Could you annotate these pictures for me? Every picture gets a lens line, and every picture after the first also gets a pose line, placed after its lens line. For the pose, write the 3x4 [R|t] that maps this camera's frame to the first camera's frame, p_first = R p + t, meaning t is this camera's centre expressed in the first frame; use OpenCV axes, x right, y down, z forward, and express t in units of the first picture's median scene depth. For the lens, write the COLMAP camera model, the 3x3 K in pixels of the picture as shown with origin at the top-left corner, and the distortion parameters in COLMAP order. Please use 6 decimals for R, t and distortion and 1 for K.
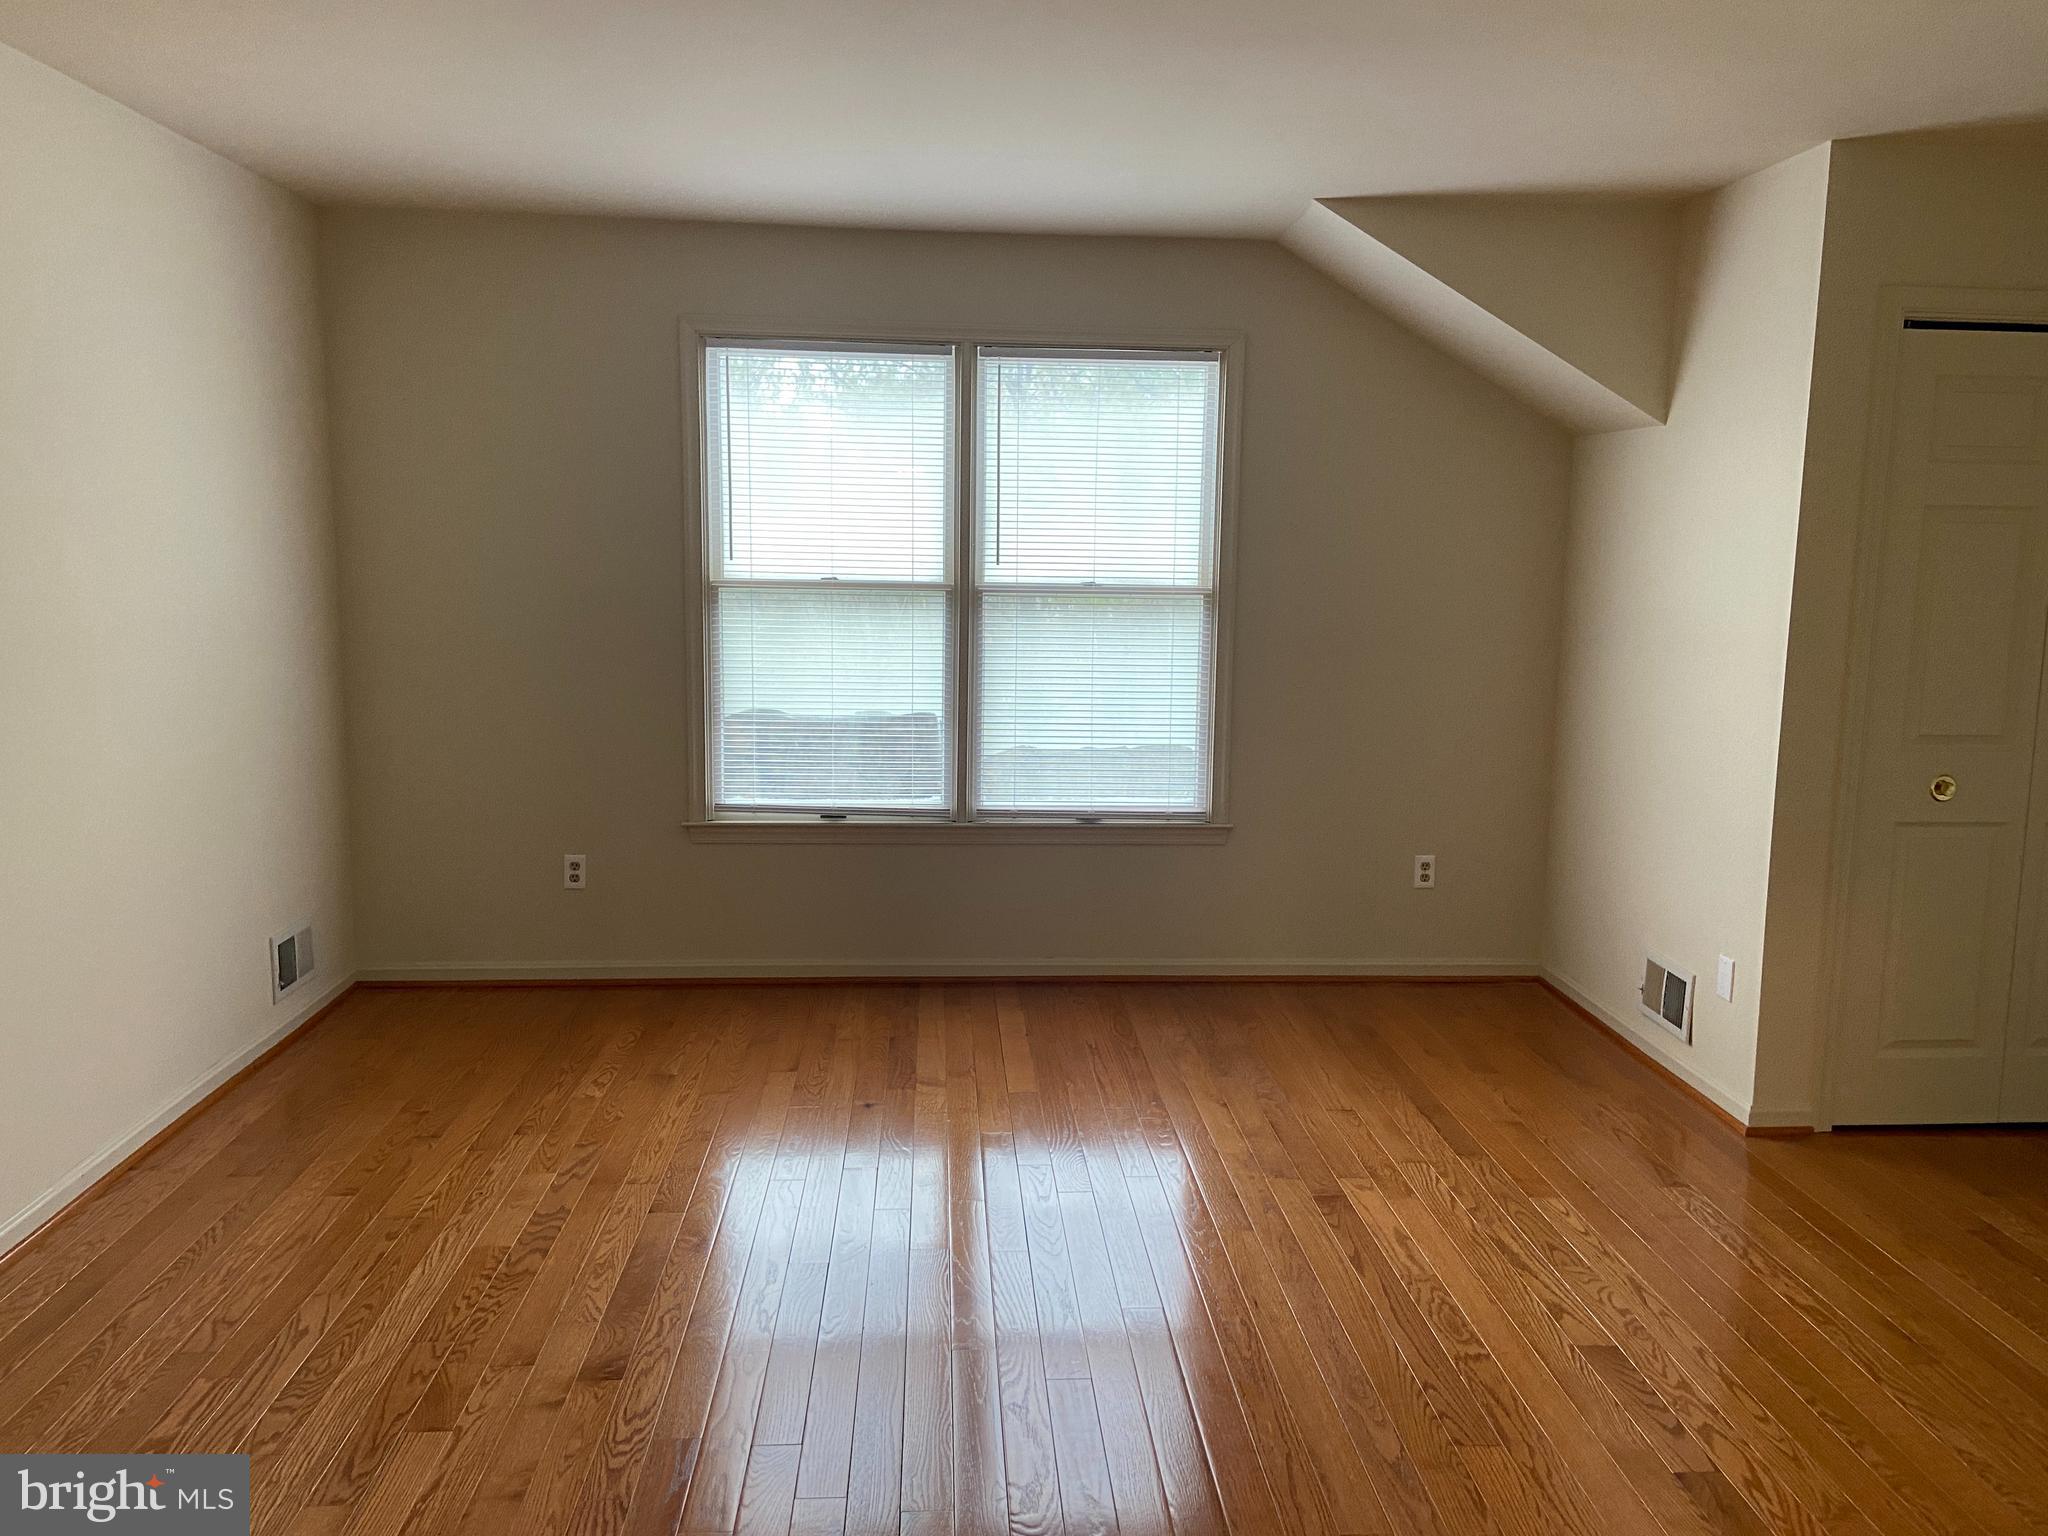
lens RADIAL K [[1536.9, 0, 1024.4], [0, 1536.9, 757.2], [0, 0, 1]] dist [0.100222, -0.118313]
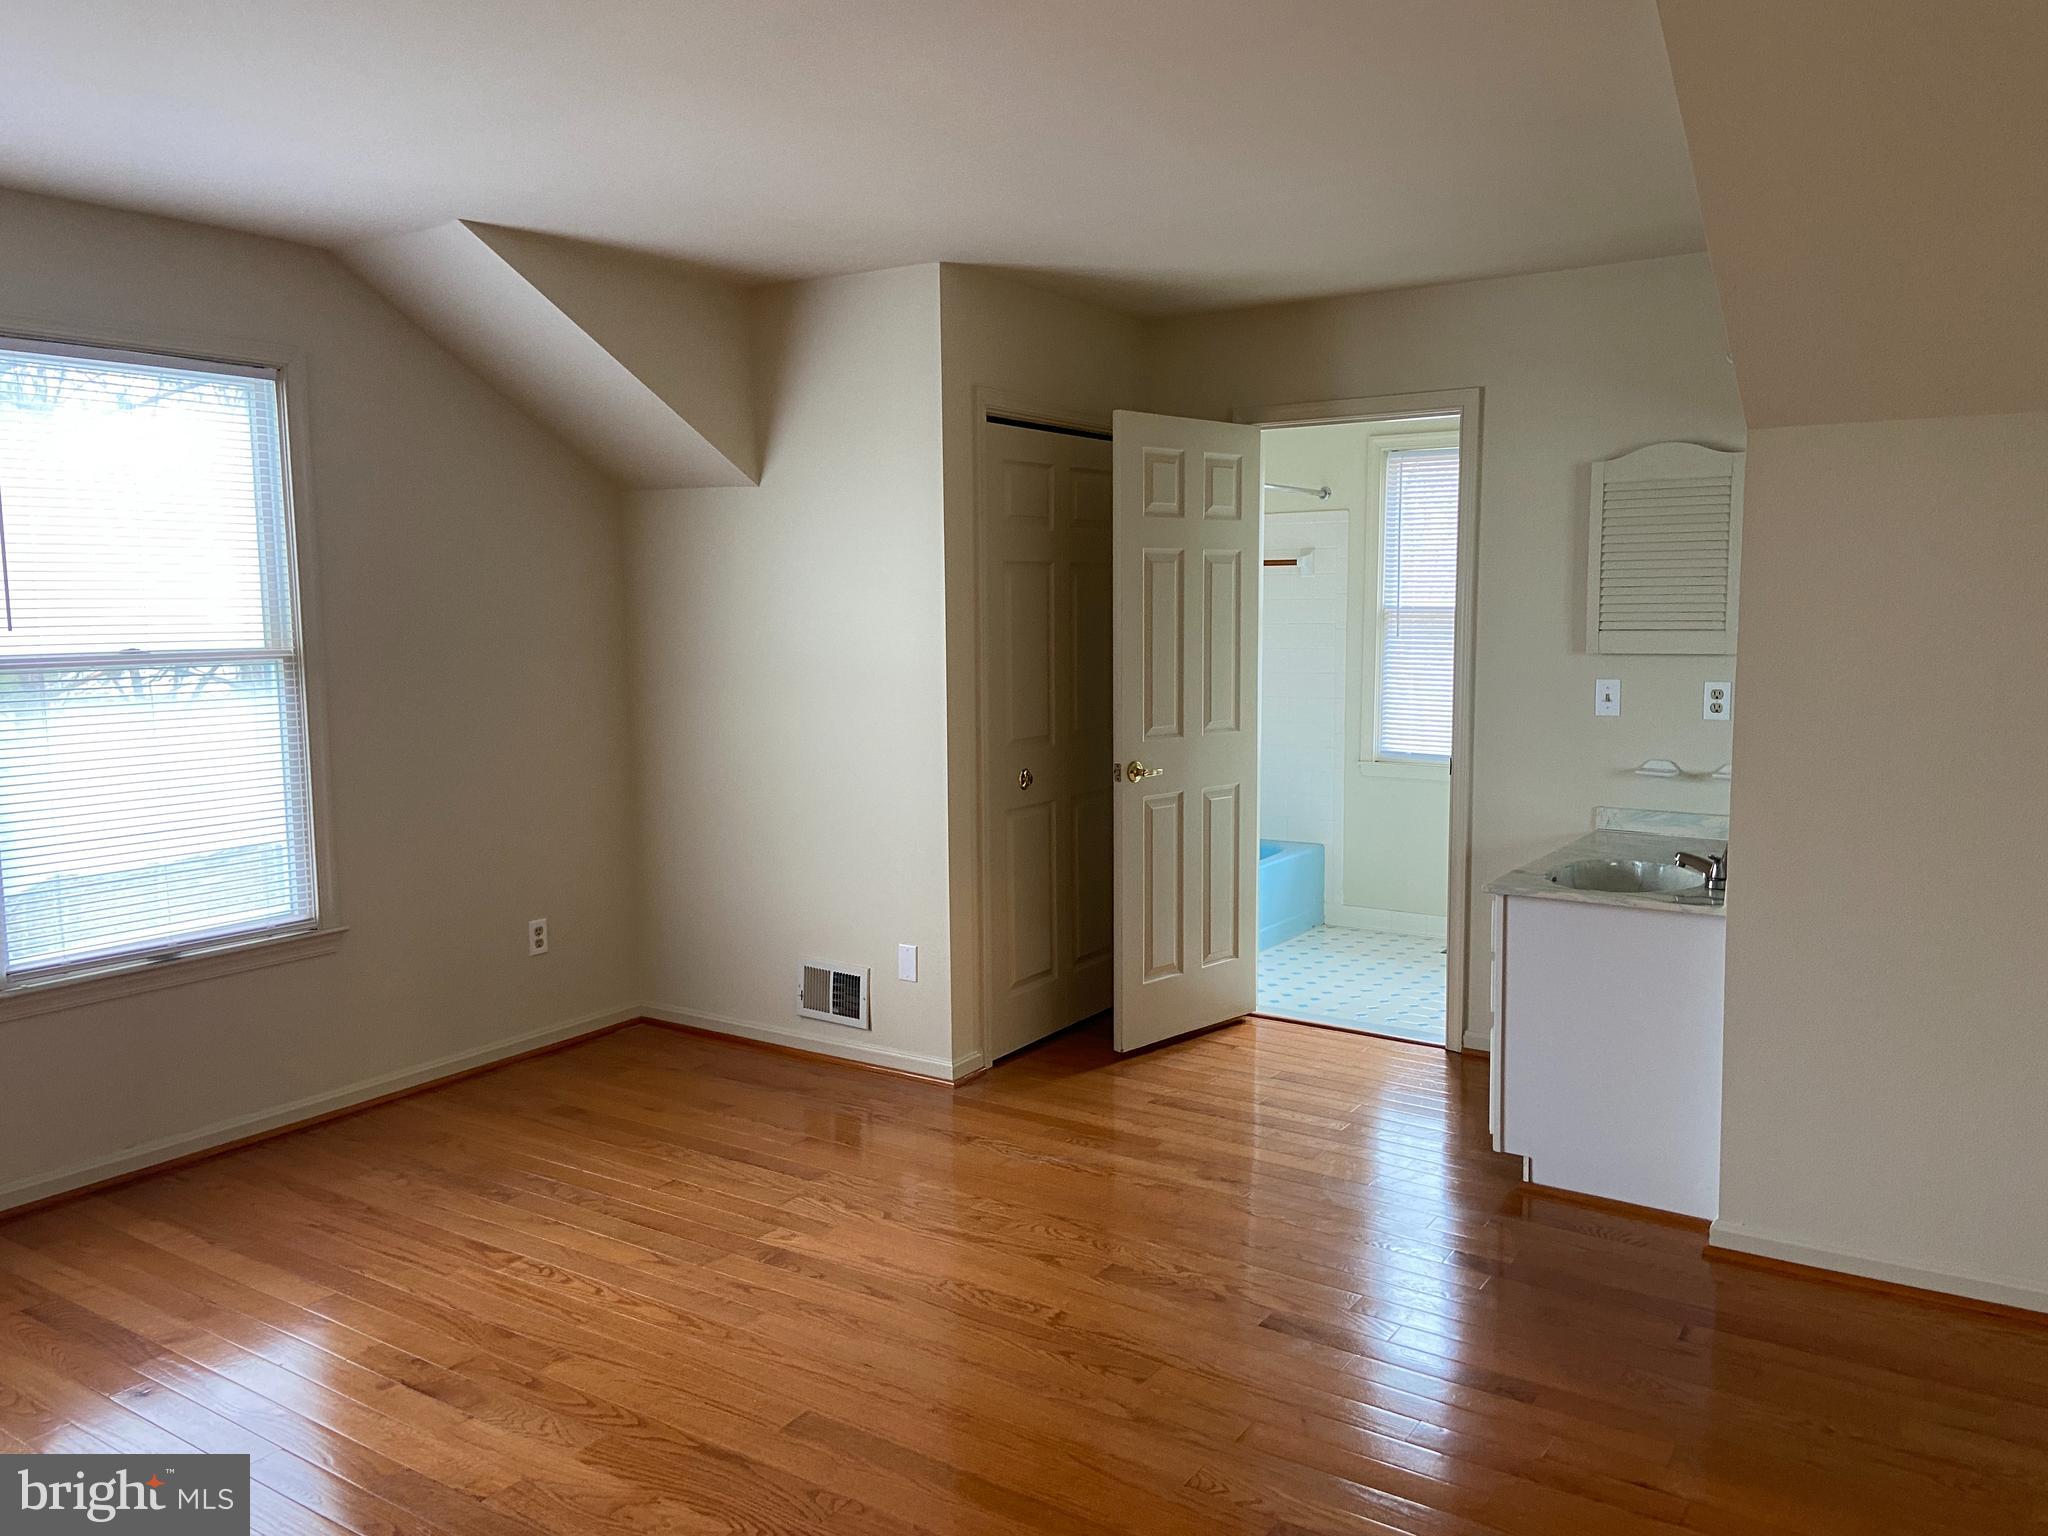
lens RADIAL K [[1536.9, 0, 1026.3], [0, 1536.9, 764.4], [0, 0, 1]] dist [0.100222, -0.118313]
pose [[0.595005, -0.102707, 0.797133, -0.380067], [0.125777, 0.991480, 0.033865, -0.031885], [-0.793820, 0.080111, 0.602854, 0.212034]]
